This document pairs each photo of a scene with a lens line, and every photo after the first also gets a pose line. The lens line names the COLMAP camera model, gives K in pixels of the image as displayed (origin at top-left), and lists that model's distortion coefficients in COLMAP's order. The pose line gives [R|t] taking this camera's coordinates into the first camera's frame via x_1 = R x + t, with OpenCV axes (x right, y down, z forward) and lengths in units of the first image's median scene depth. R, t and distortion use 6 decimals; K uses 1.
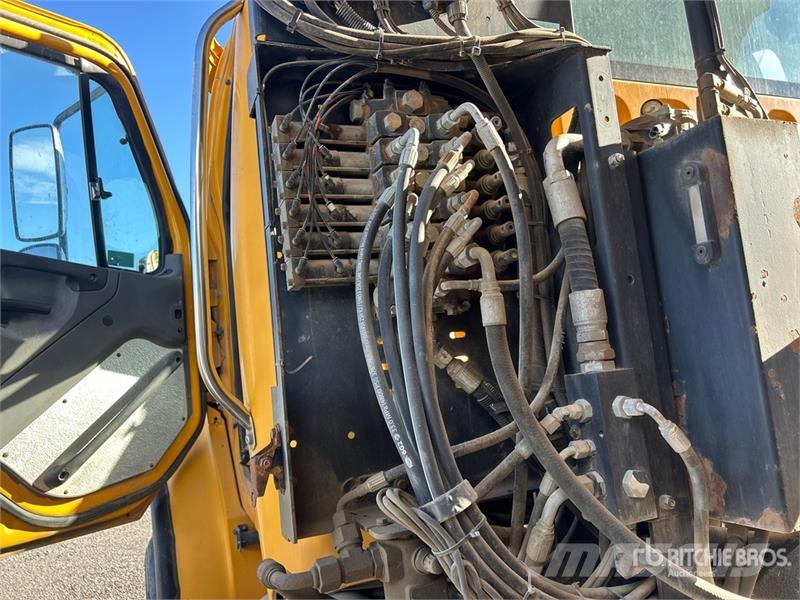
lens RADIAL K [[616.0, 0, 400.0], [0, 616.0, 300.0], [0, 0, 1]] dist [0.100053, -0.190378]
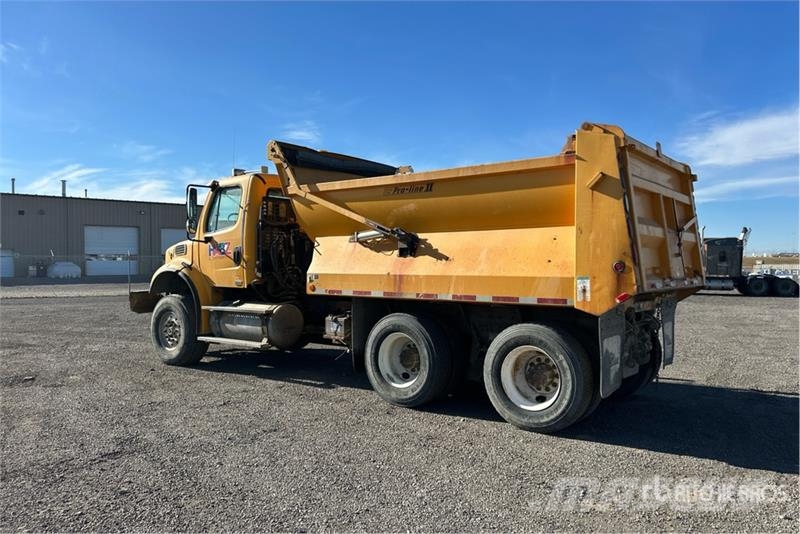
lens RADIAL K [[612.2, 0, 400.0], [0, 612.2, 267.0], [0, 0, 1]] dist [0.133582, -0.279921]
pose [[0.869237, 0.098446, 0.484496, -2.640774], [-0.139952, 0.988887, 0.050155, -0.493263], [-0.474174, -0.111403, 0.873355, -7.487769]]
